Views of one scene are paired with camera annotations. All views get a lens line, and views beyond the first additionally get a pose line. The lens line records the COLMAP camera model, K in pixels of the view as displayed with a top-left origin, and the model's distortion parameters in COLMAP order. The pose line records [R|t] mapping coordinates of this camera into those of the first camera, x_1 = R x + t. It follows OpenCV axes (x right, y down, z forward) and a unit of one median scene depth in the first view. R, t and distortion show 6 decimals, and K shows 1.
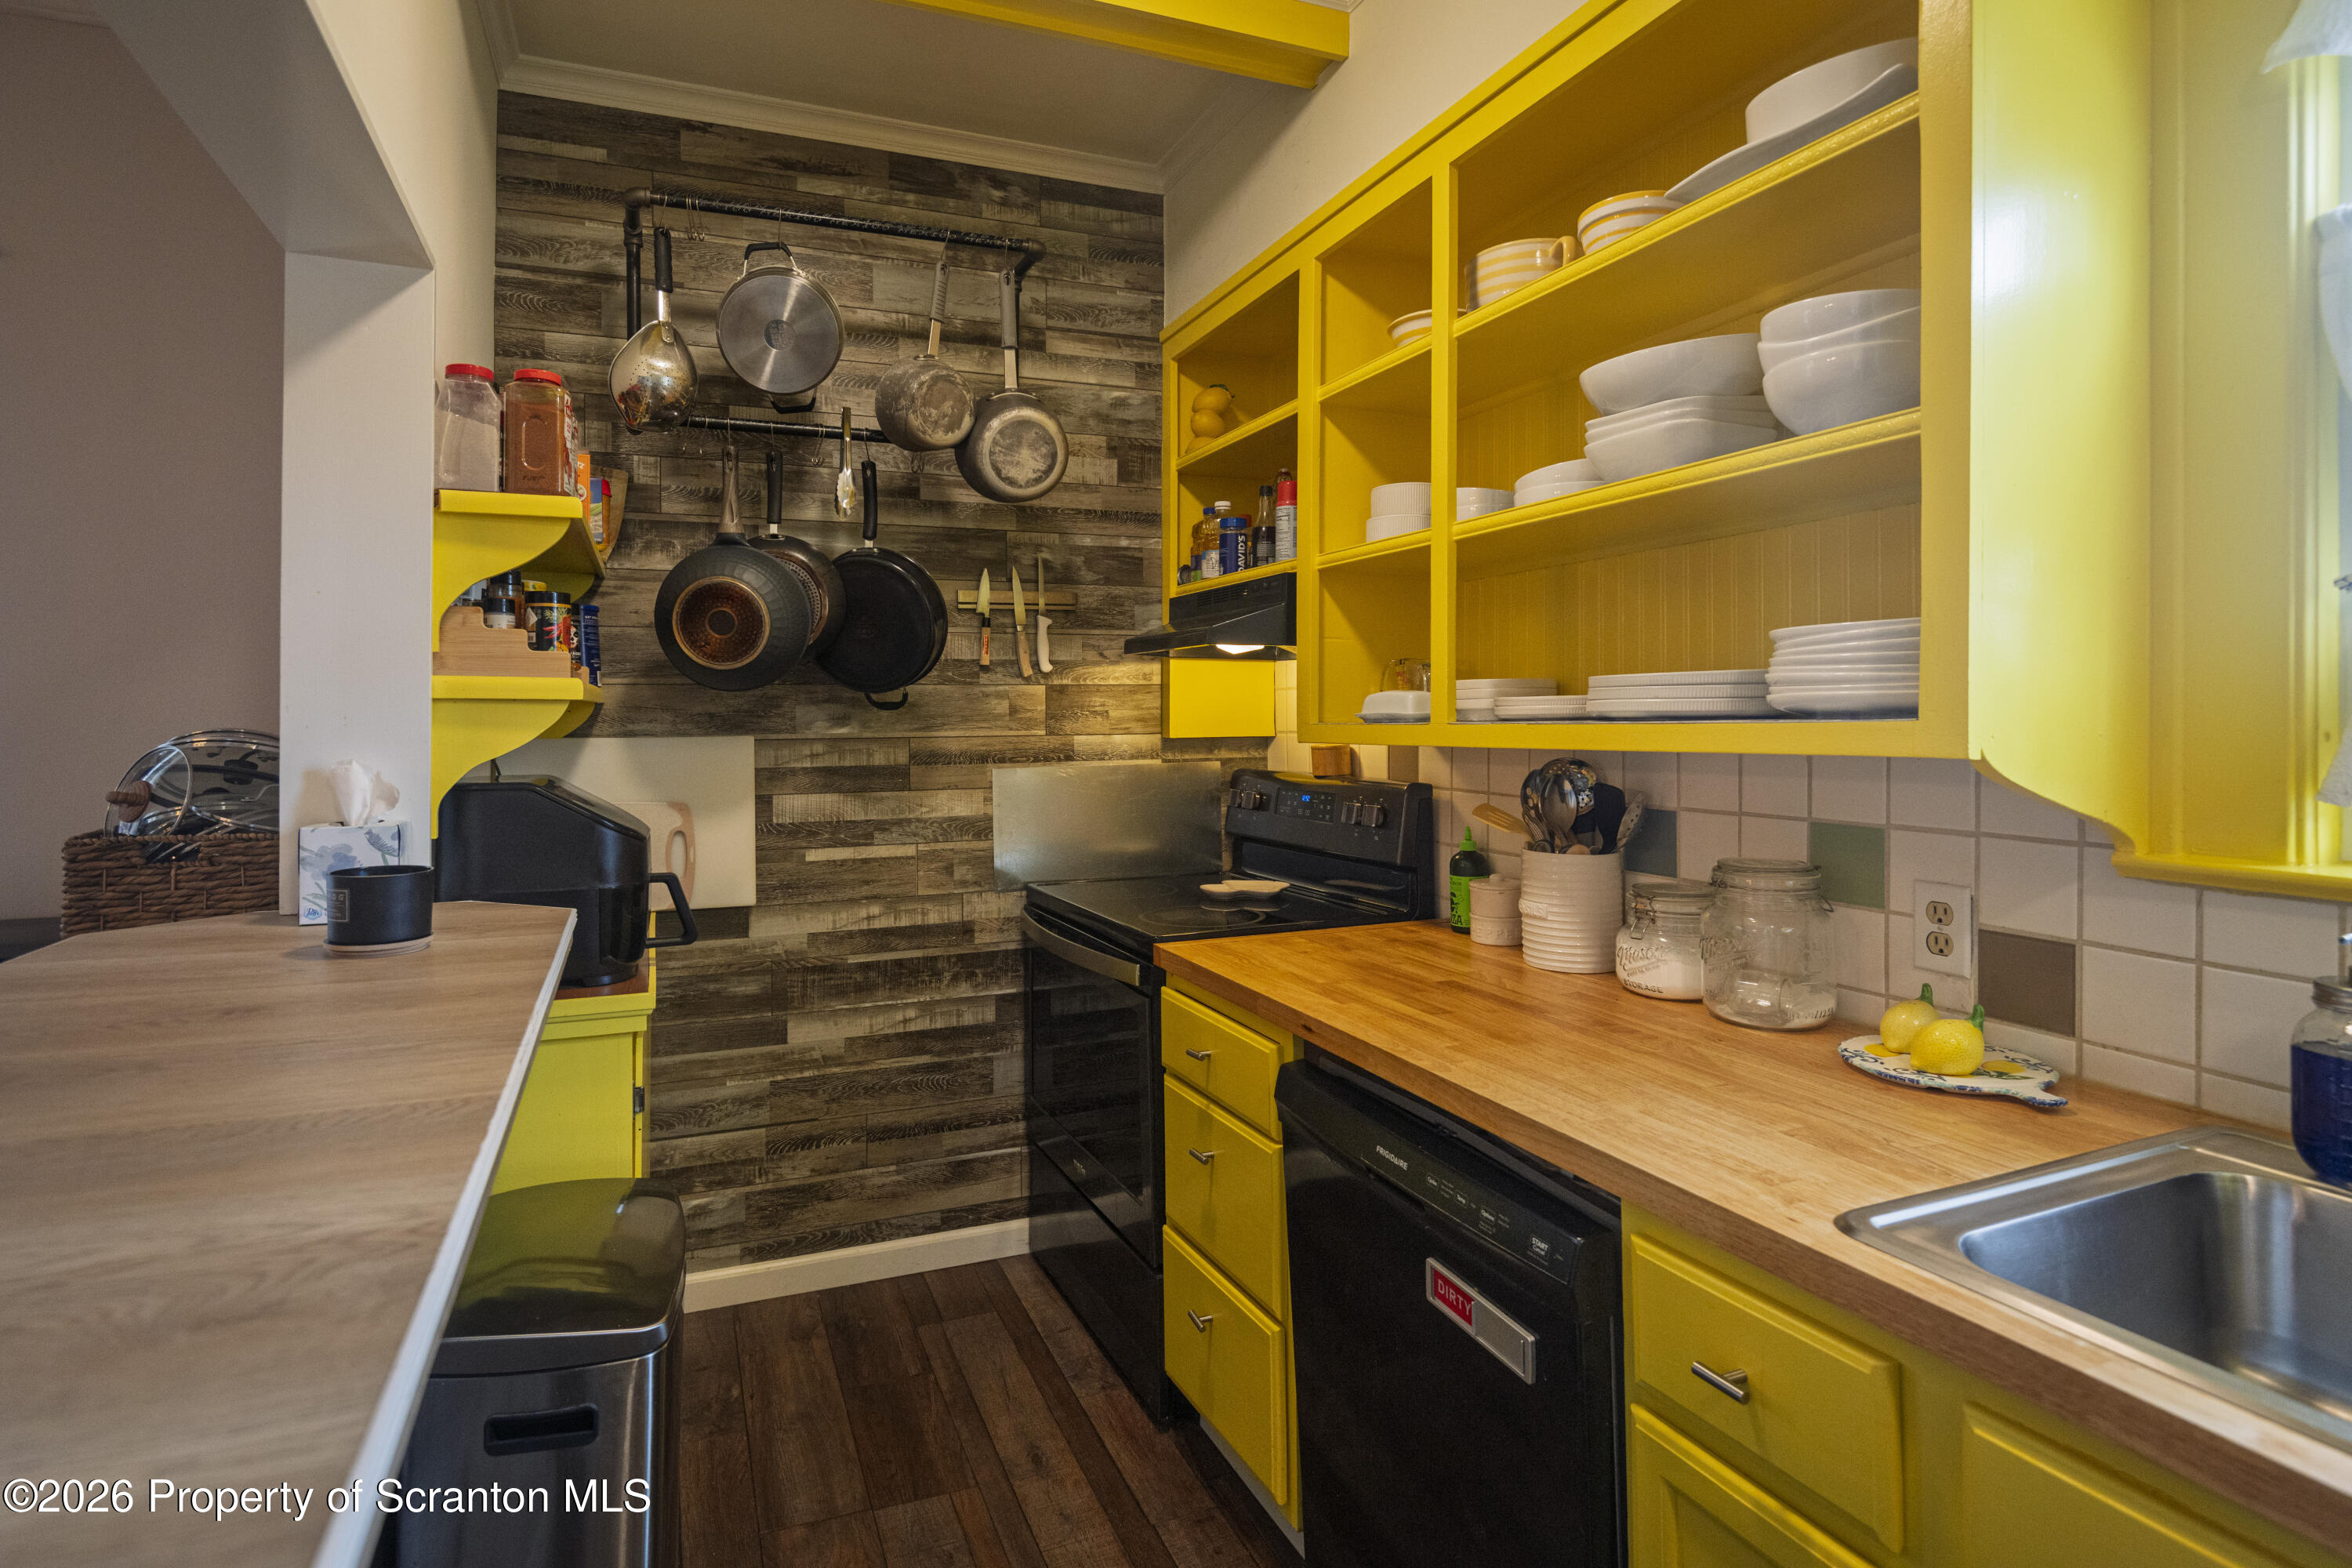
lens RADIAL K [[1226.5, 0, 1171.0], [0, 1226.5, 709.5], [0, 0, 1]] dist [0.002026, 0.000548]
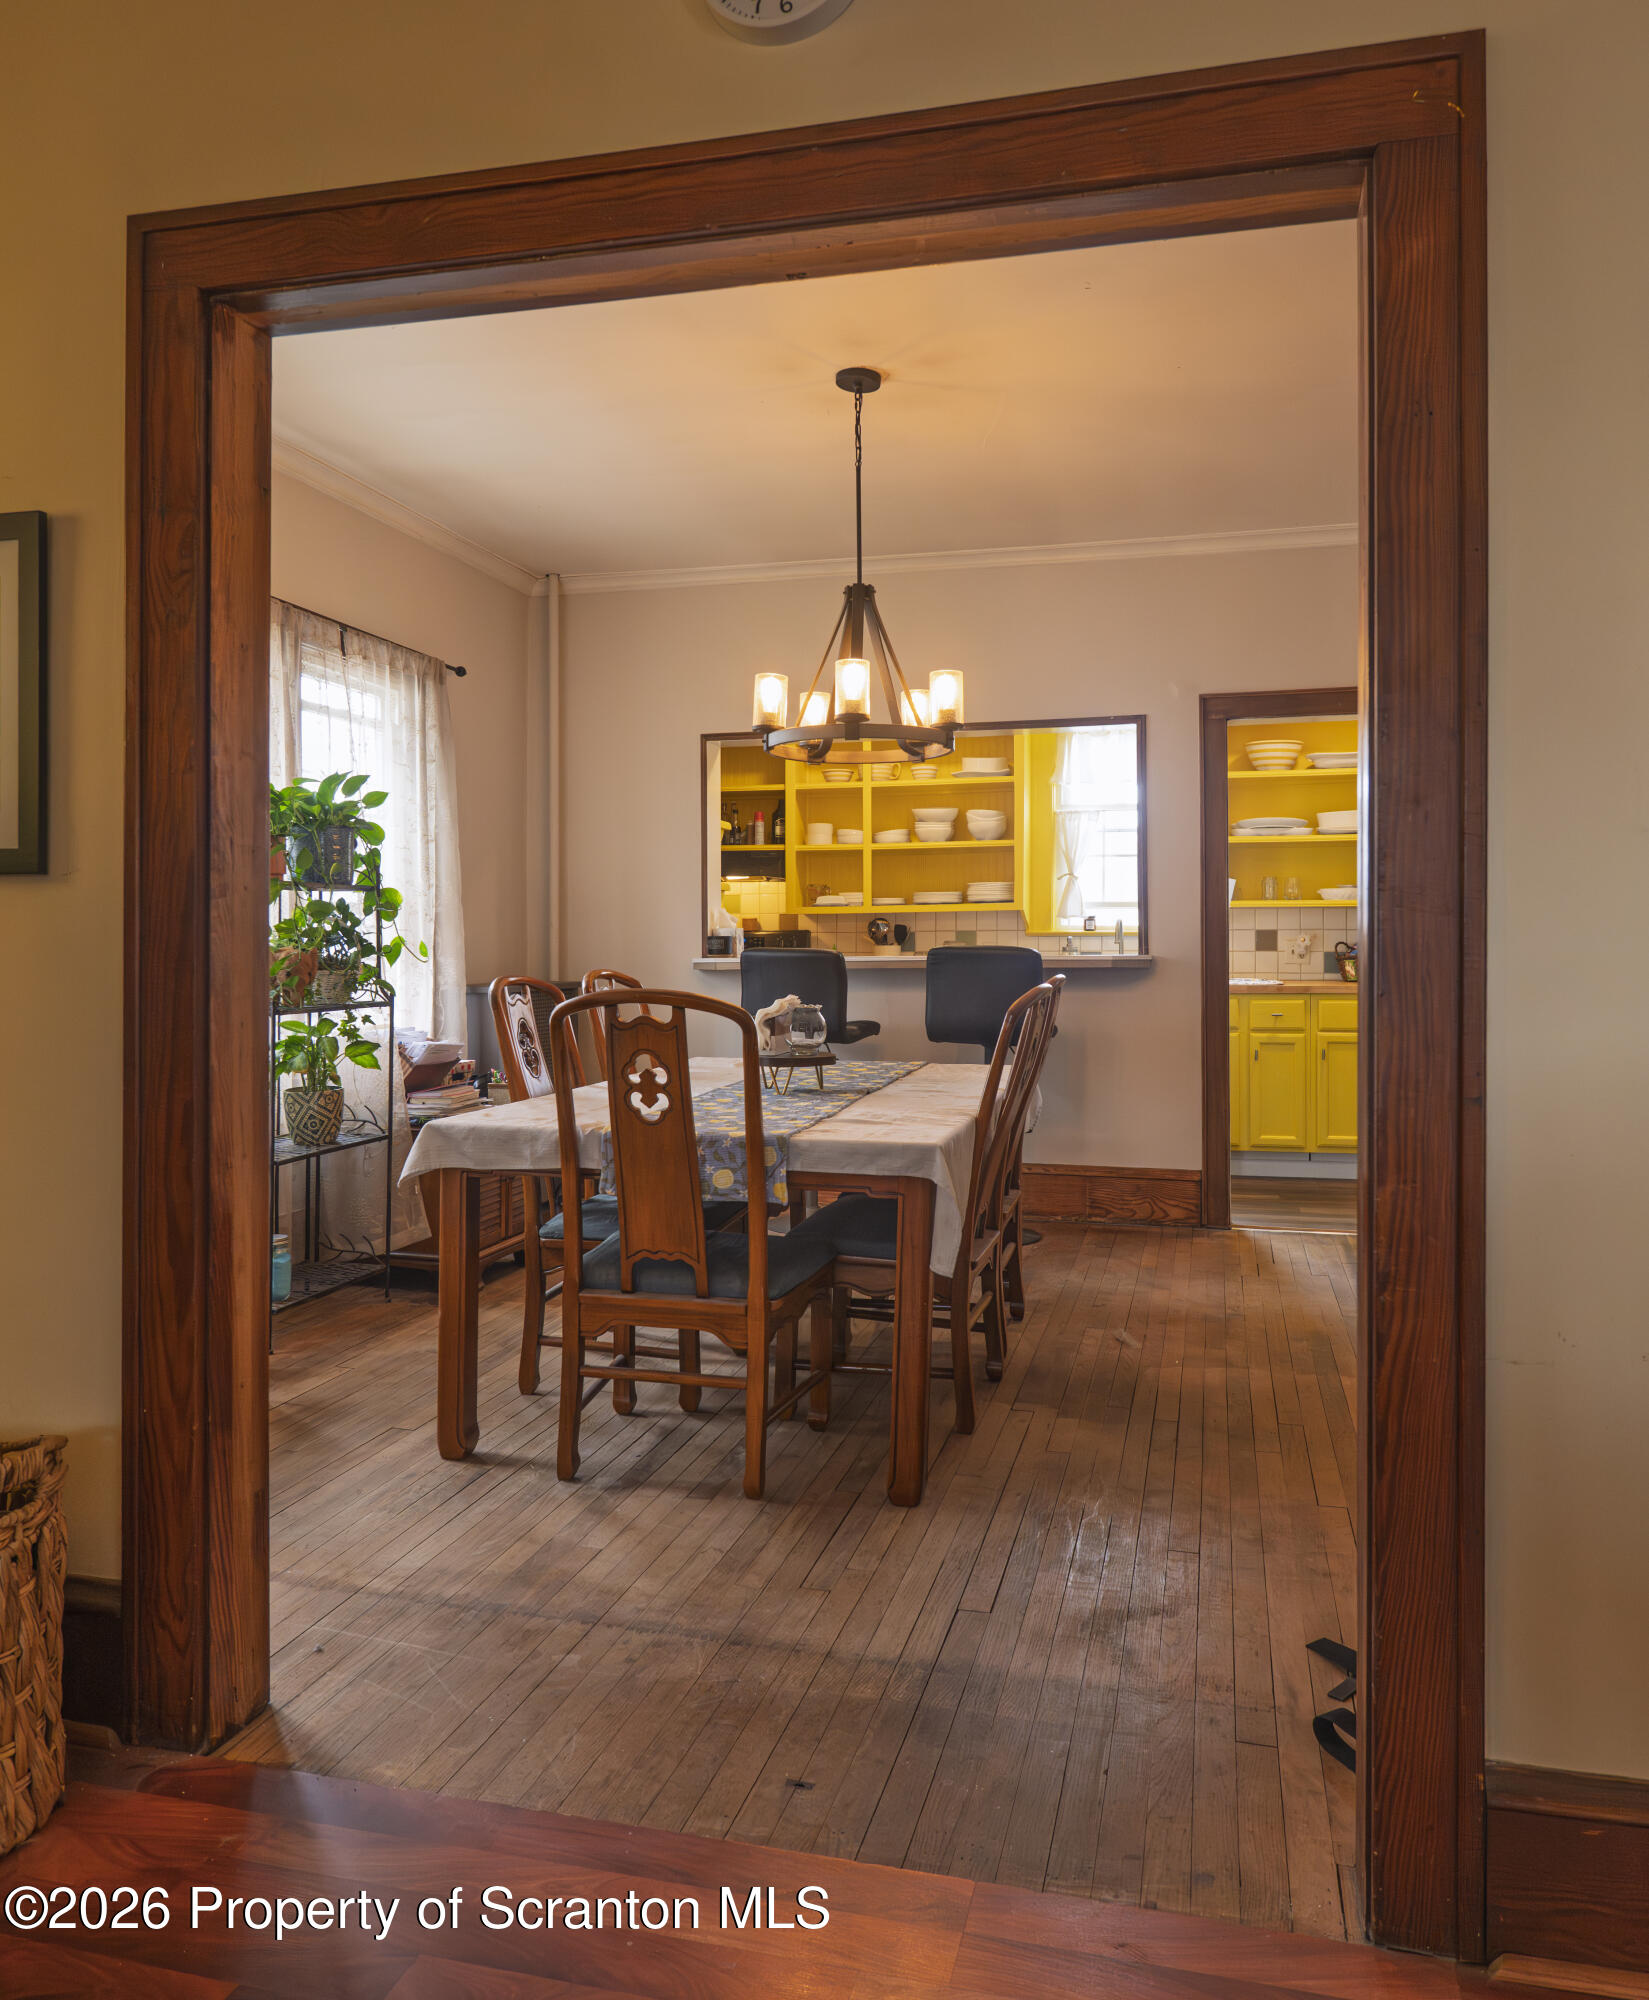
lens RADIAL K [[1480.3, 0, 828.3], [0, 1480.3, 939.7], [0, 0, 1]] dist [0.000451, 0.000818]
pose [[0.603553, 0.002797, 0.797318, -3.957359], [-0.002187, 0.999996, -0.001852, 0.145478], [-0.797320, -0.000626, 0.603557, -1.728037]]
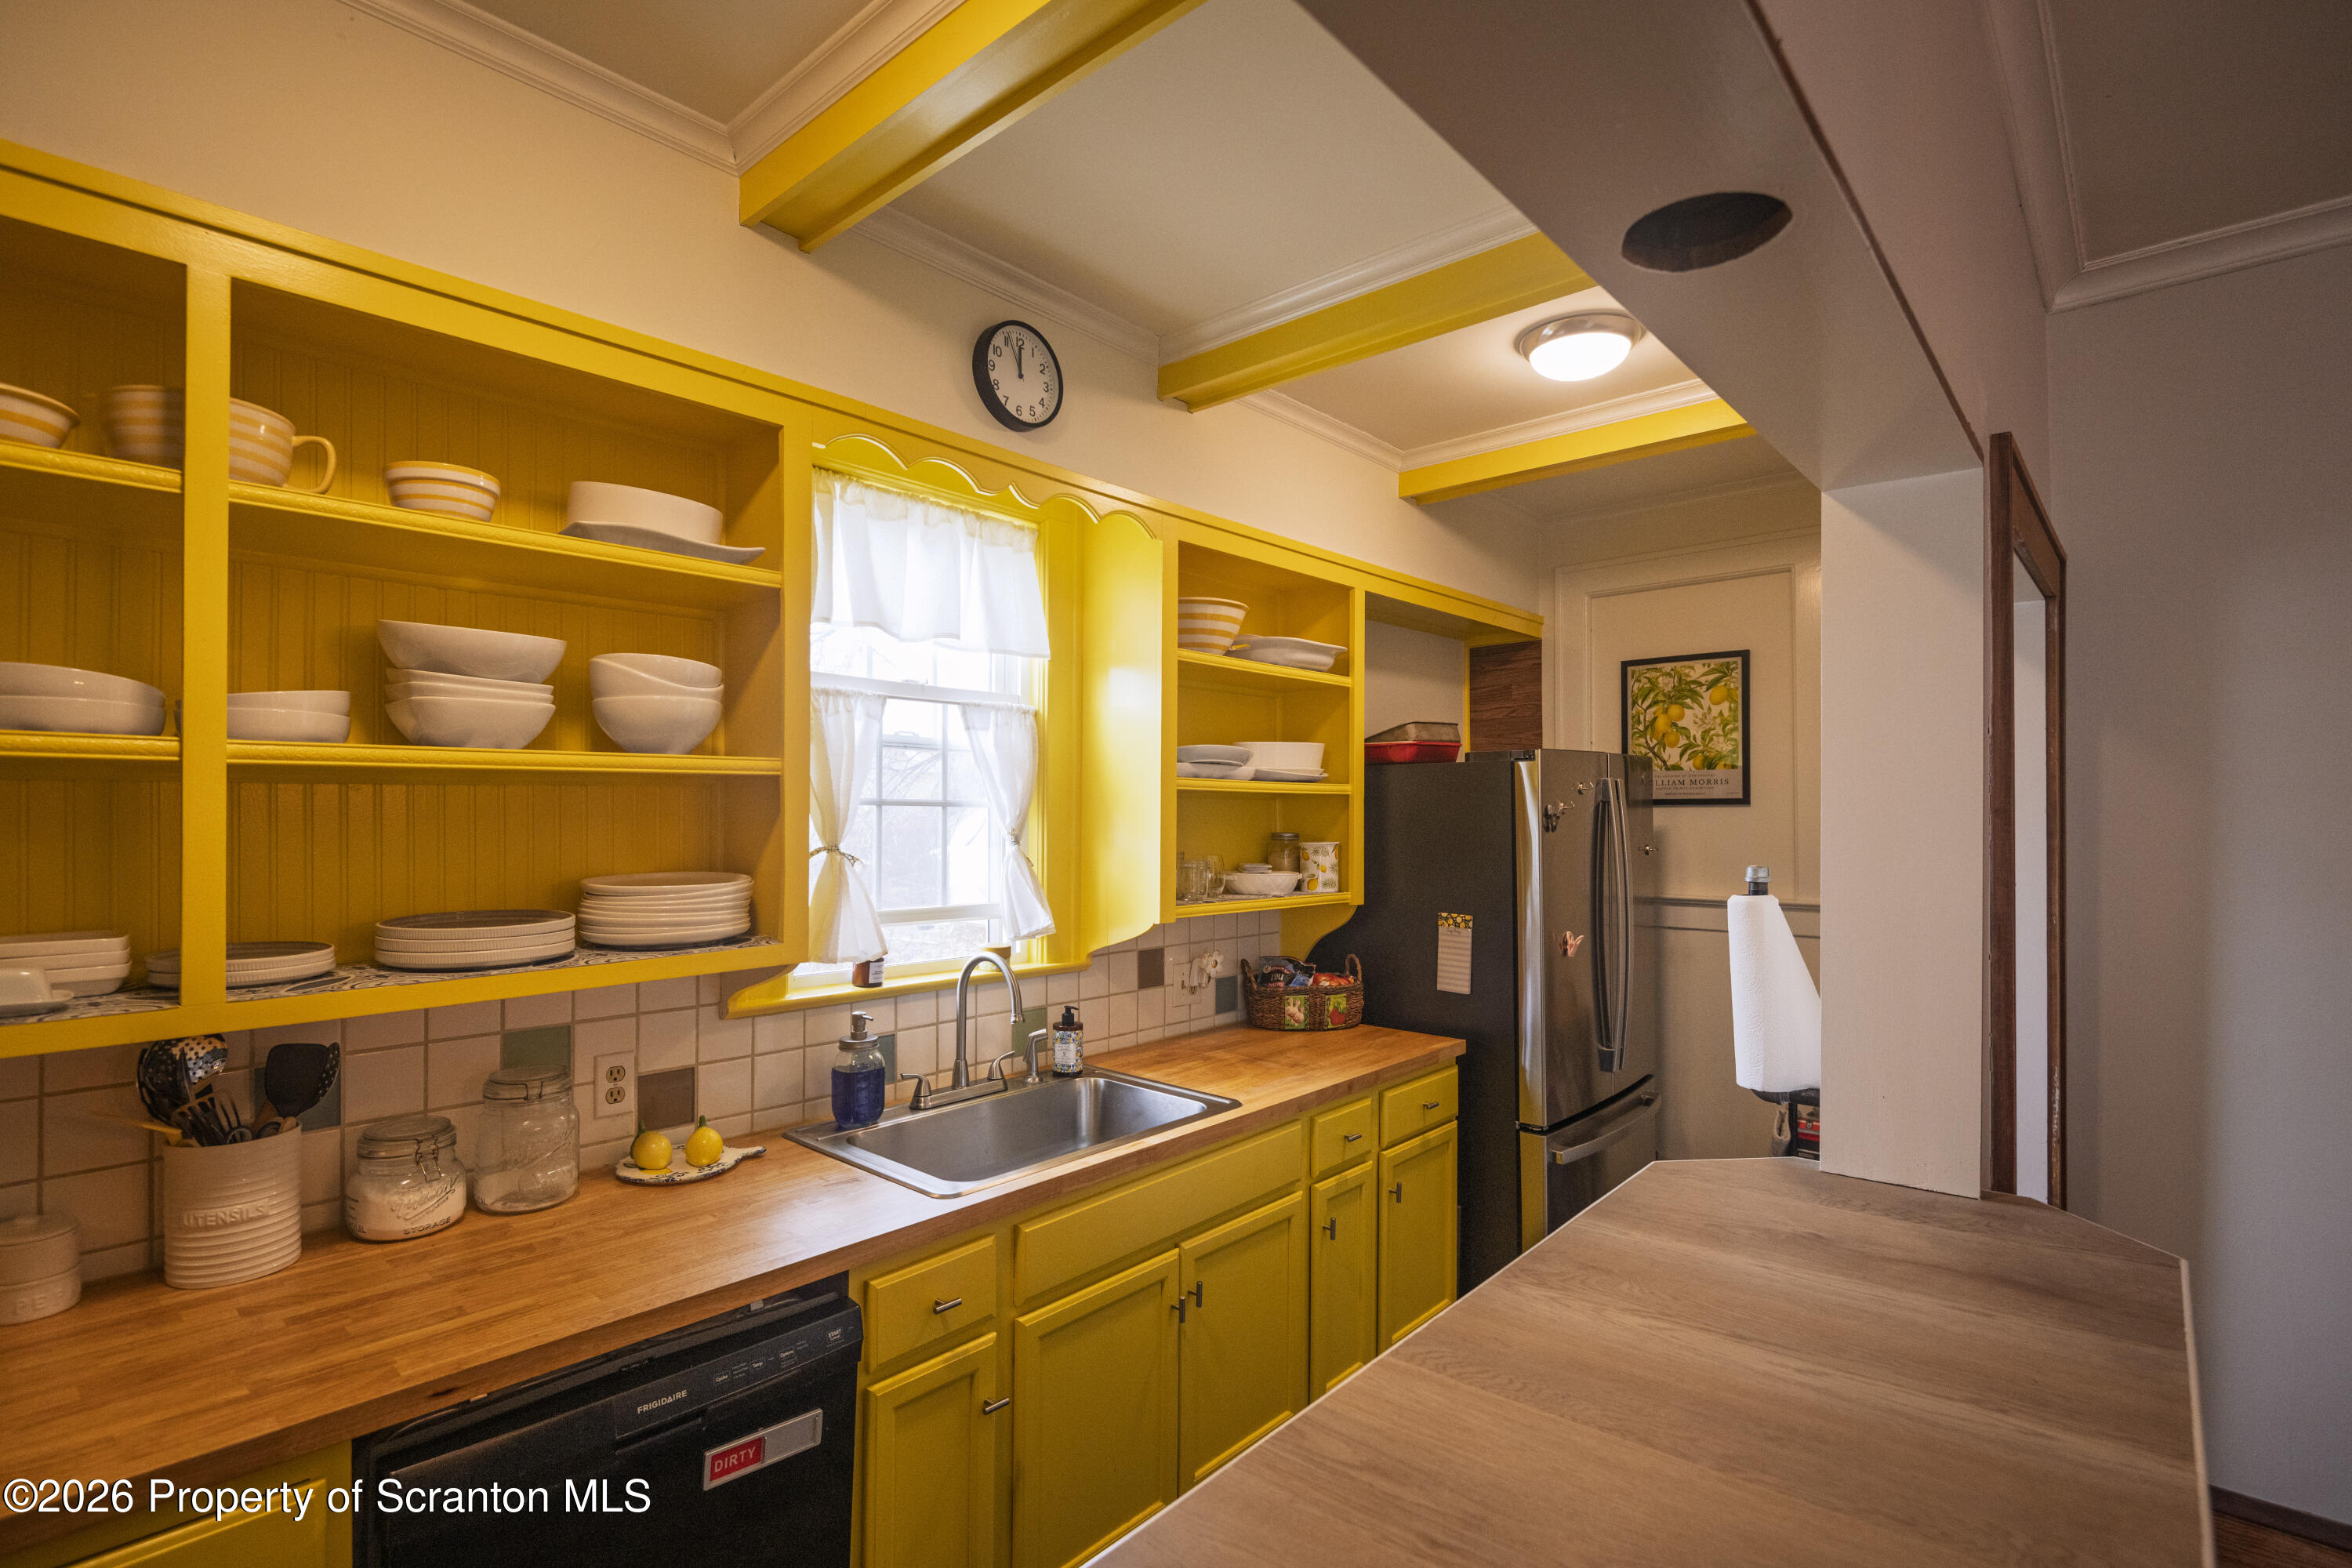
lens RADIAL K [[1108.3, 0, 1178.8], [0, 1108.3, 813.1], [0, 0, 1]] dist [0.000723, -0.000262]
pose [[-0.437747, 0.003547, 0.899091, -0.865563], [-0.001745, 0.999987, -0.004794, -0.141483], [-0.899096, -0.003667, -0.437735, 0.991694]]
